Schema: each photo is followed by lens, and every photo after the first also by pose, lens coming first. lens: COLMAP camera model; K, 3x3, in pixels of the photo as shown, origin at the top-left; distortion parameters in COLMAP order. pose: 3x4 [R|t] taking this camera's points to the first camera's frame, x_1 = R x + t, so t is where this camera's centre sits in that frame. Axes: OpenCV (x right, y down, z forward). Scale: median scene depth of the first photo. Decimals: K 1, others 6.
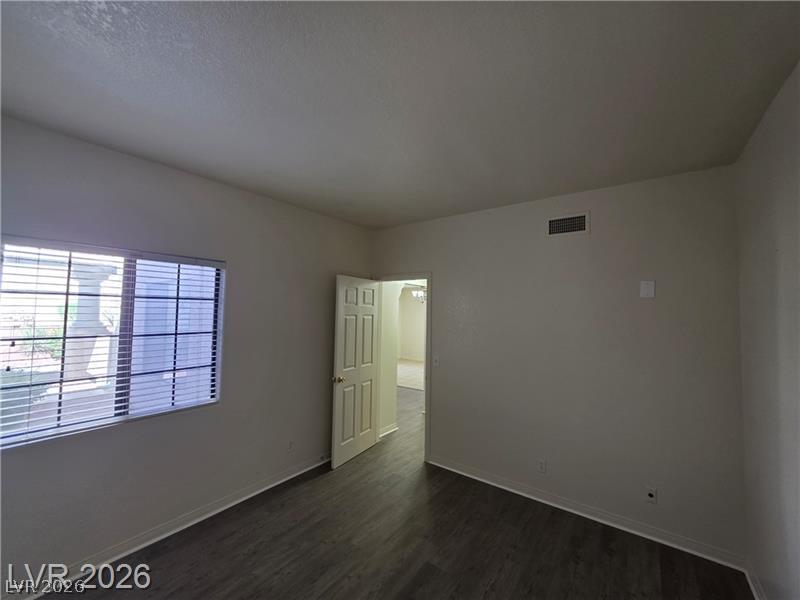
lens RADIAL K [[321.1, 0, 408.5], [0, 321.1, 295.2], [0, 0, 1]] dist [0.004640, -0.000898]
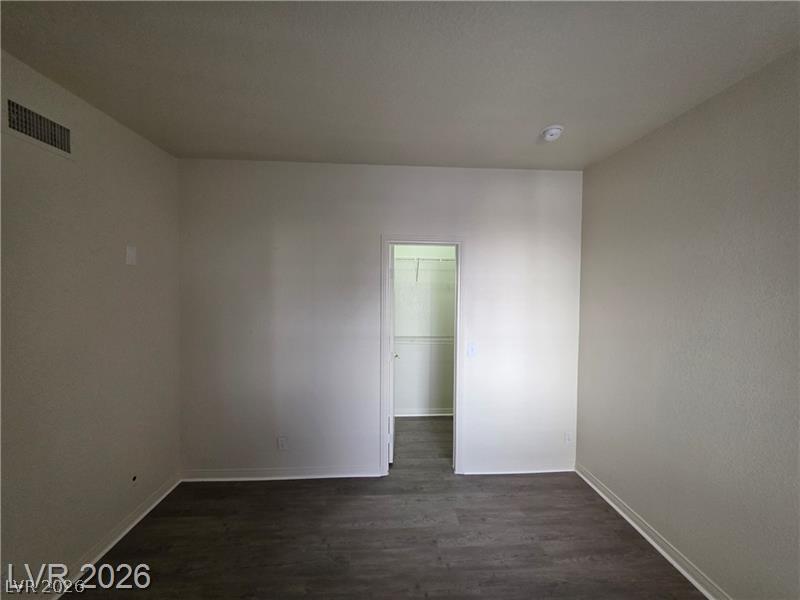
lens RADIAL K [[321.1, 0, 404.6], [0, 321.1, 296.0], [0, 0, 1]] dist [0.004640, -0.000898]
pose [[-0.640436, -0.029986, 0.767426, -0.417213], [-0.054597, 0.998487, -0.006548, 0.056455], [-0.766068, -0.046093, -0.641105, 0.965989]]
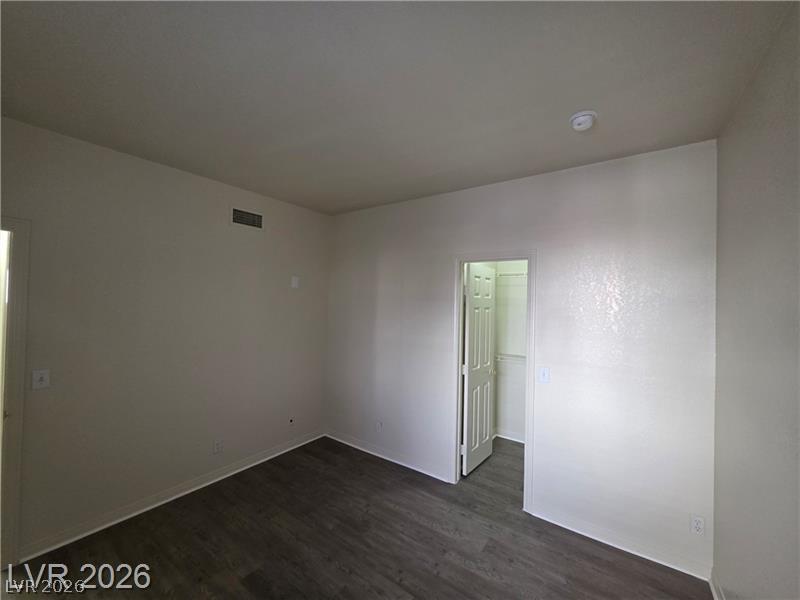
lens RADIAL K [[321.1, 0, 403.2], [0, 321.1, 296.9], [0, 0, 1]] dist [0.004640, -0.000898]
pose [[-0.022547, 0.005426, 0.999731, -0.700959], [-0.073842, 0.997245, -0.007078, 0.021555], [-0.997015, -0.073982, -0.022085, 0.528224]]
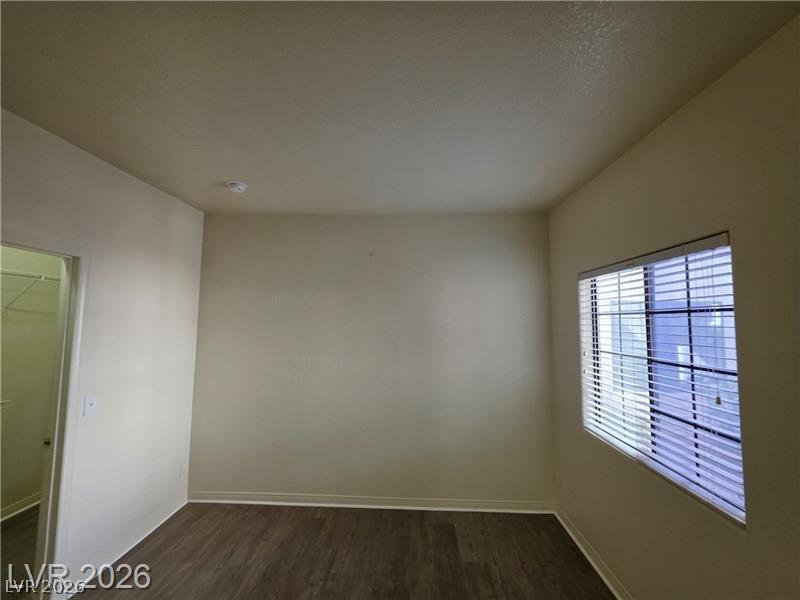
lens RADIAL K [[321.1, 0, 401.1], [0, 321.1, 297.5], [0, 0, 1]] dist [0.004640, -0.000898]
pose [[-0.827776, -0.063167, -0.557492, 0.113570], [0.007390, 0.992328, -0.123409, 0.058505], [0.561011, -0.106275, -0.820958, 1.193805]]
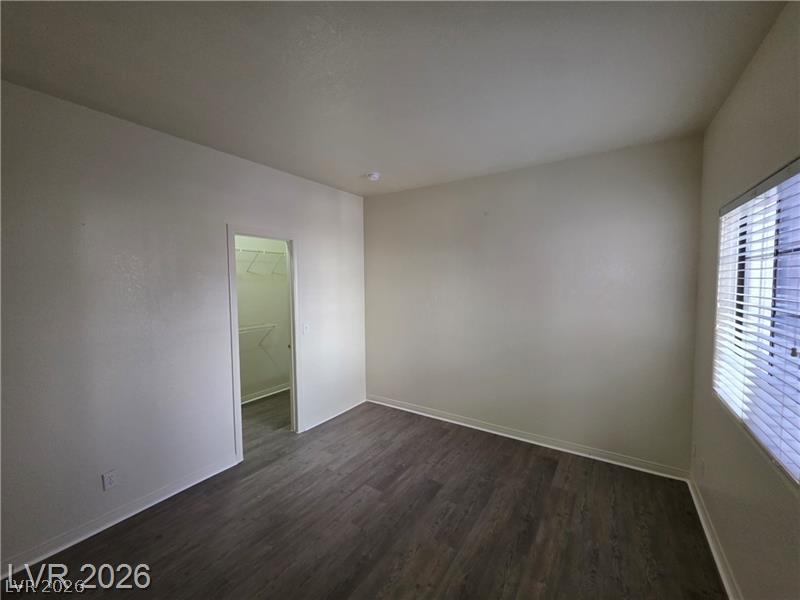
lens RADIAL K [[321.1, 0, 406.5], [0, 321.1, 297.2], [0, 0, 1]] dist [0.004640, -0.000898]
pose [[-0.998334, -0.000682, -0.057704, -0.058280], [-0.000654, 1.000000, -0.000510, 0.090097], [0.057704, -0.000472, -0.998334, 1.450676]]
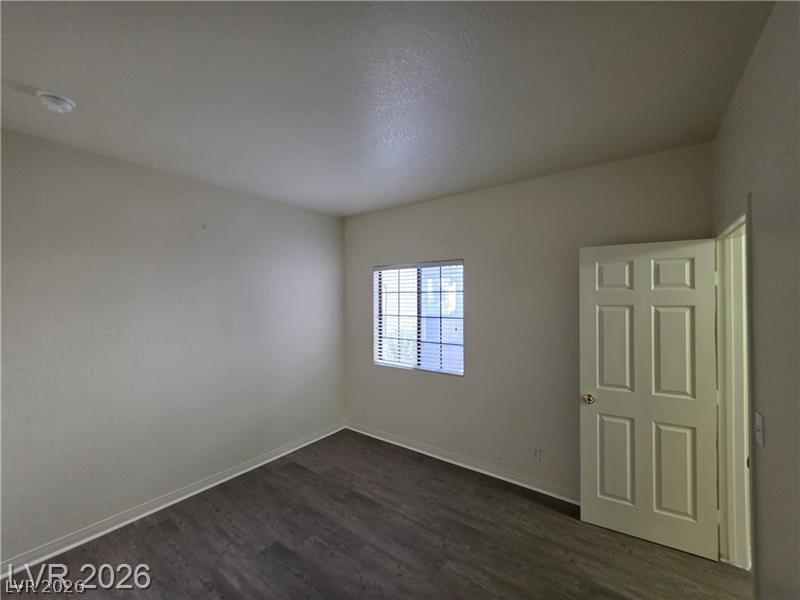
lens RADIAL K [[321.1, 0, 401.8], [0, 321.1, 296.2], [0, 0, 1]] dist [0.004640, -0.000898]
pose [[-0.005665, -0.022185, -0.999738, 0.652276], [0.053355, 0.998323, -0.022456, 0.049827], [0.998560, -0.053468, -0.004472, 0.830005]]
